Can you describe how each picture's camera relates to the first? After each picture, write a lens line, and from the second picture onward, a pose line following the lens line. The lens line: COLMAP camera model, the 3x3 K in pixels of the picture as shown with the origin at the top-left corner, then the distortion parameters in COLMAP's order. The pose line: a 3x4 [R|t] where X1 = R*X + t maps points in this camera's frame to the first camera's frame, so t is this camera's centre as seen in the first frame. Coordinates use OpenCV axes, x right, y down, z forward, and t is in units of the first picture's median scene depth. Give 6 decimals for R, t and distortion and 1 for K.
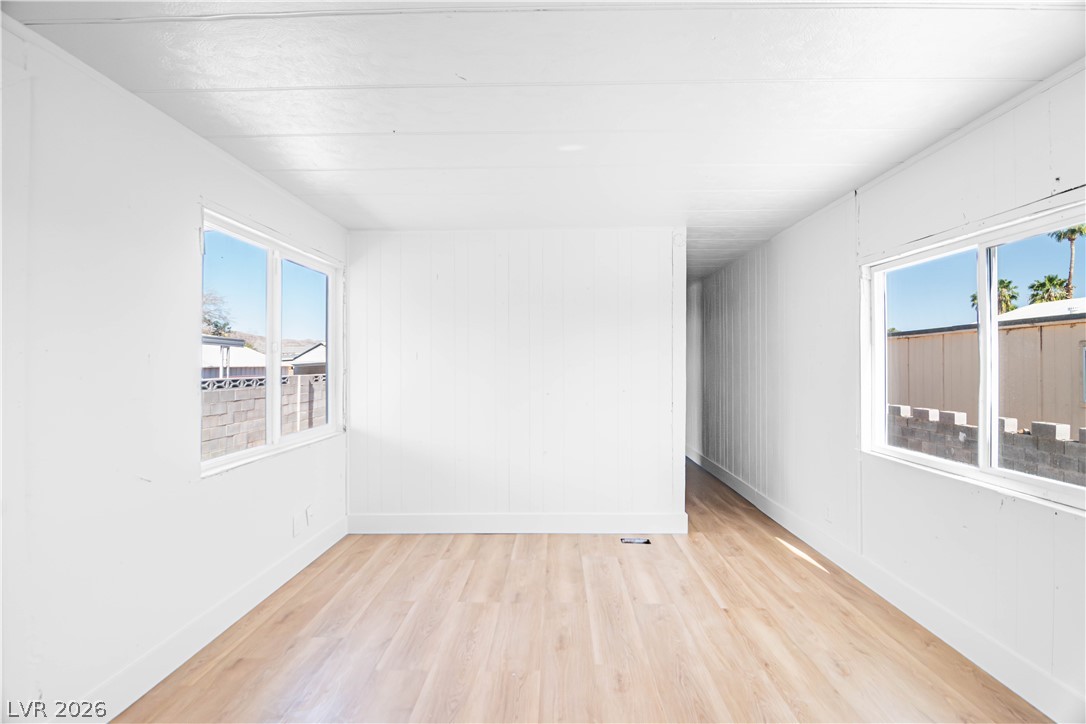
lens RADIAL K [[536.8, 0, 560.6], [0, 536.8, 361.3], [0, 0, 1]] dist [-0.000453, -0.000362]
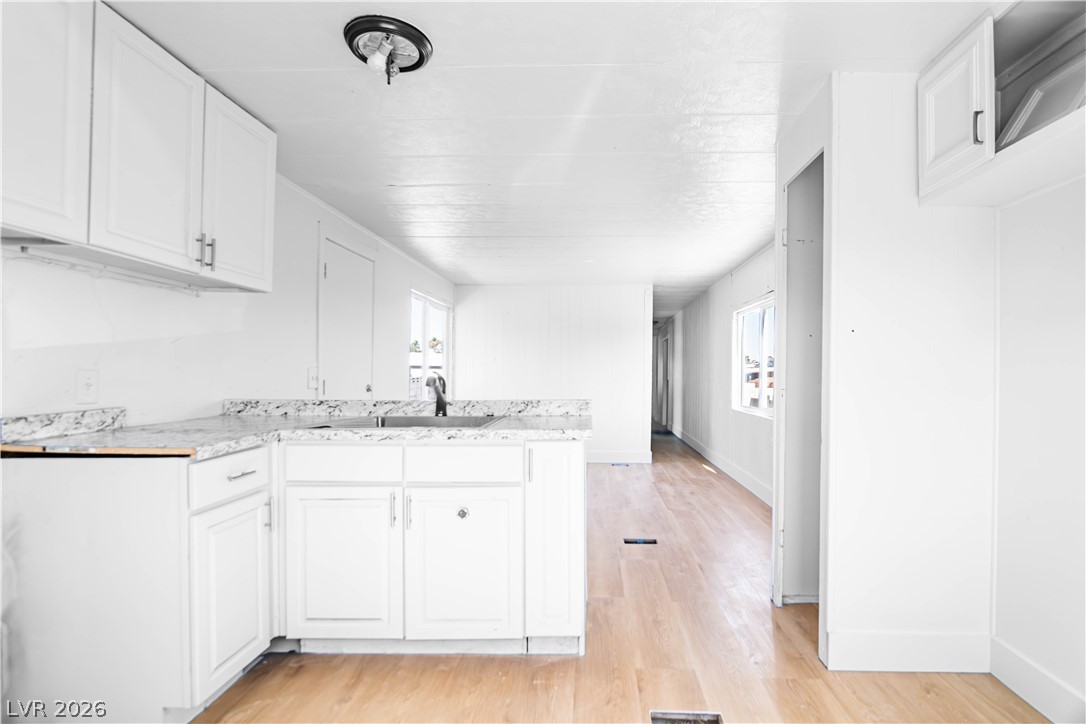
lens RADIAL K [[536.0, 0, 561.0], [0, 536.0, 374.4], [0, 0, 1]] dist [-0.003851, -0.000892]
pose [[0.997761, 0.008006, -0.066407, 0.076071], [-0.007709, 0.999959, 0.004720, 0.040977], [0.066442, -0.004198, 0.997781, -0.922317]]
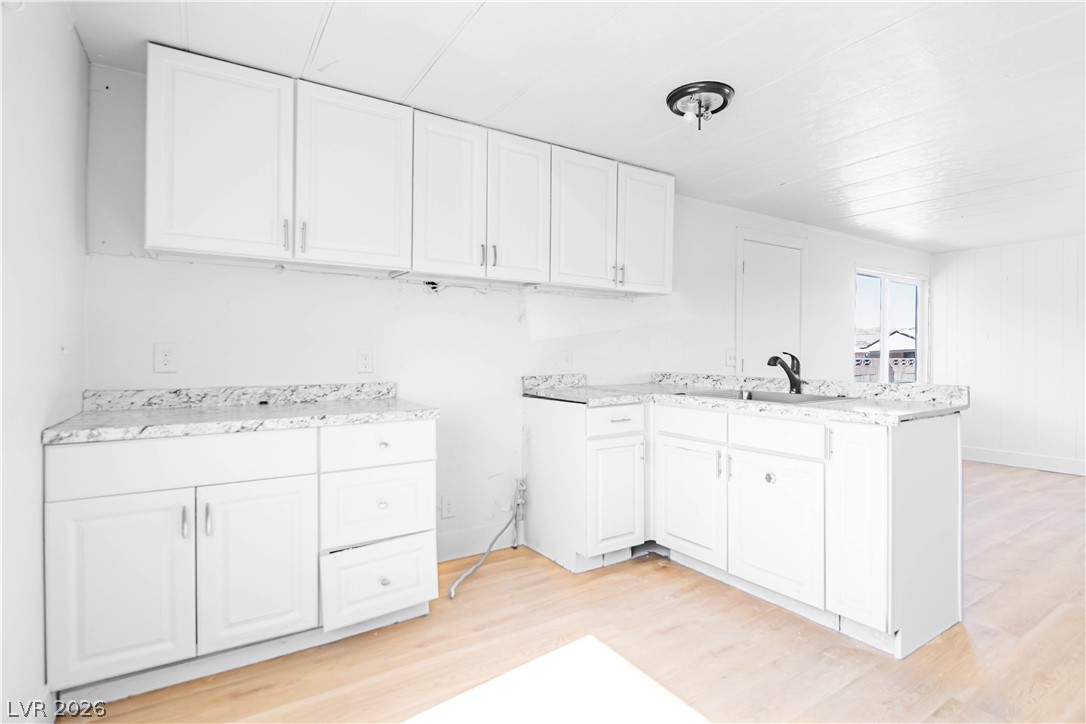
lens RADIAL K [[508.1, 0, 546.9], [0, 508.1, 352.8], [0, 0, 1]] dist [-0.004745, -0.000878]
pose [[0.522540, 0.009506, -0.852562, 0.345187], [-0.005067, 0.999955, 0.008044, 0.037777], [0.852600, 0.000117, 0.522564, -0.907779]]
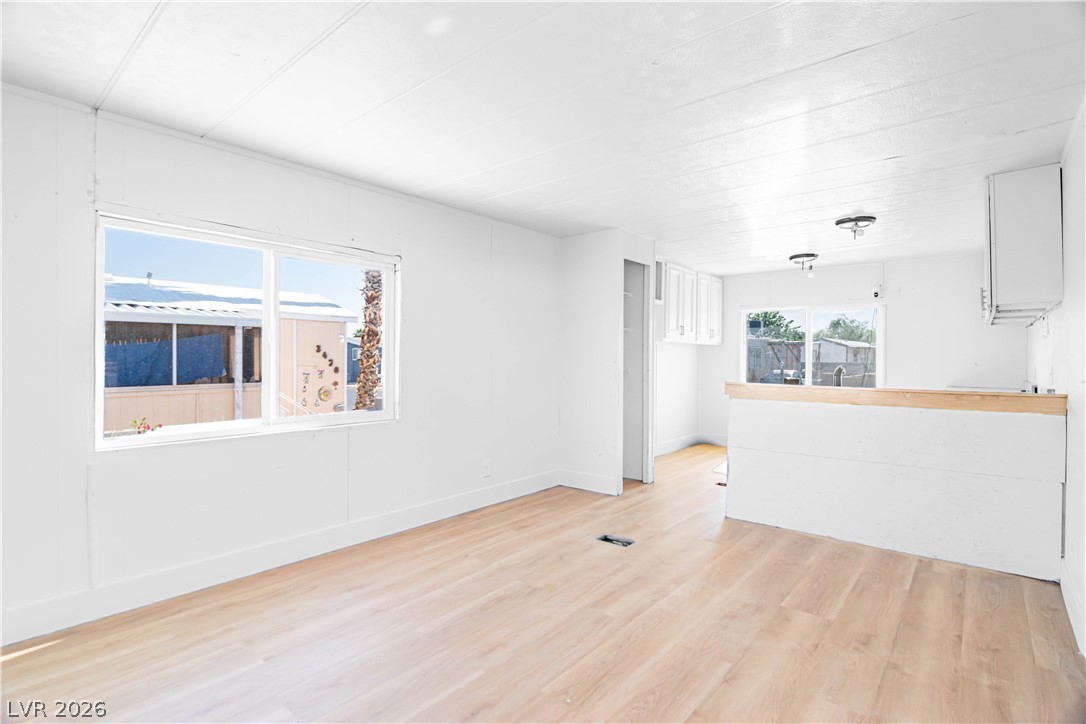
lens RADIAL K [[508.1, 0, 546.9], [0, 508.1, 352.8], [0, 0, 1]] dist [-0.004745, -0.000878]
pose [[-0.755179, 0.003155, 0.655511, -0.405447], [-0.004304, 0.999943, -0.009771, 0.030061], [-0.655504, -0.010200, -0.755123, 1.126718]]
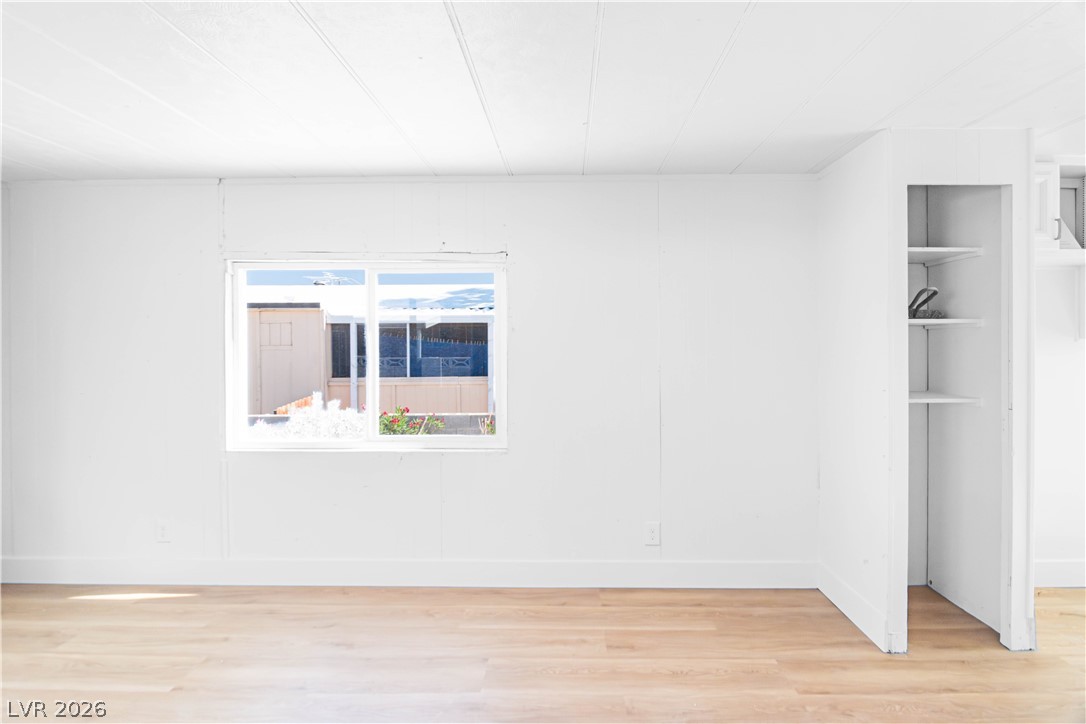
lens RADIAL K [[508.1, 0, 546.9], [0, 508.1, 352.8], [0, 0, 1]] dist [-0.004745, -0.000878]
pose [[0.013292, 0.004440, 0.999902, -0.346898], [-0.000763, 0.999990, -0.004430, -0.006042], [-0.999911, -0.000704, 0.013295, 0.411344]]
